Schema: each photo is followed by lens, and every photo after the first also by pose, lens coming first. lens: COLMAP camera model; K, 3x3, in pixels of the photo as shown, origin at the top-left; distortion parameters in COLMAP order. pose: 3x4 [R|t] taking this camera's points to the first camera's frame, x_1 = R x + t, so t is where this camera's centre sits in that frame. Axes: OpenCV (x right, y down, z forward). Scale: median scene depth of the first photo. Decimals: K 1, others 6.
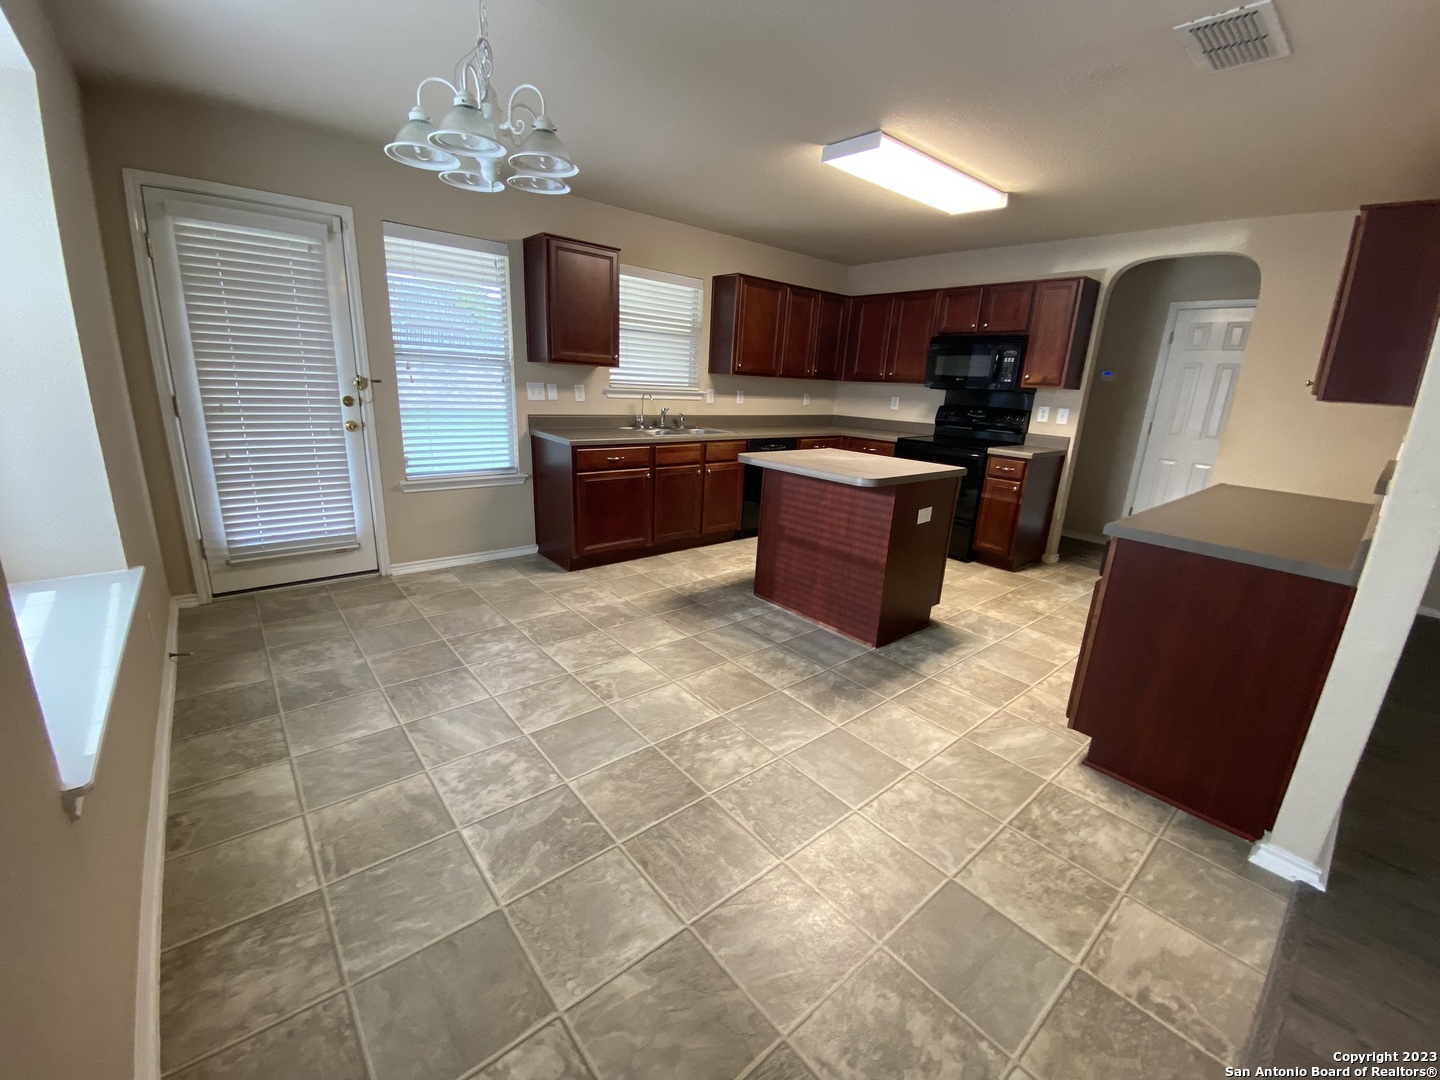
lens RADIAL K [[592.7, 0, 719.6], [0, 592.7, 536.8], [0, 0, 1]] dist [-0.005286, -0.007636]
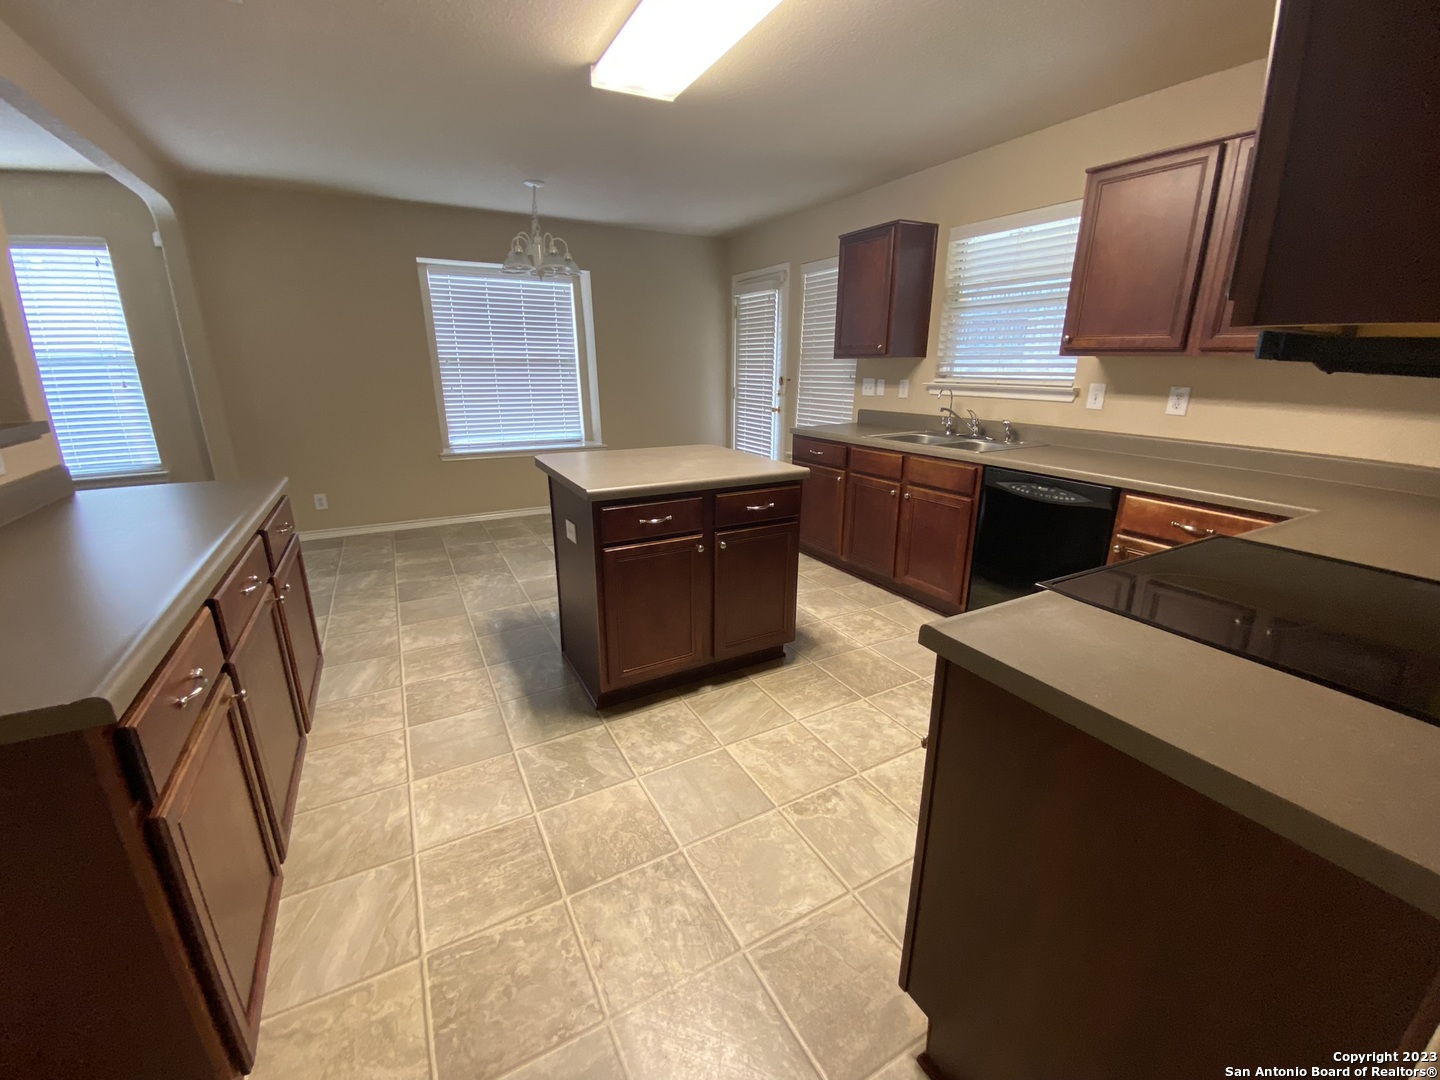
lens RADIAL K [[592.7, 0, 710.9], [0, 592.7, 541.8], [0, 0, 1]] dist [-0.005286, -0.007636]
pose [[-0.219882, 0.224110, -0.949435, 0.937362], [-0.268078, 0.921903, 0.279695, -0.254135], [0.937969, 0.316023, -0.142631, 1.170958]]
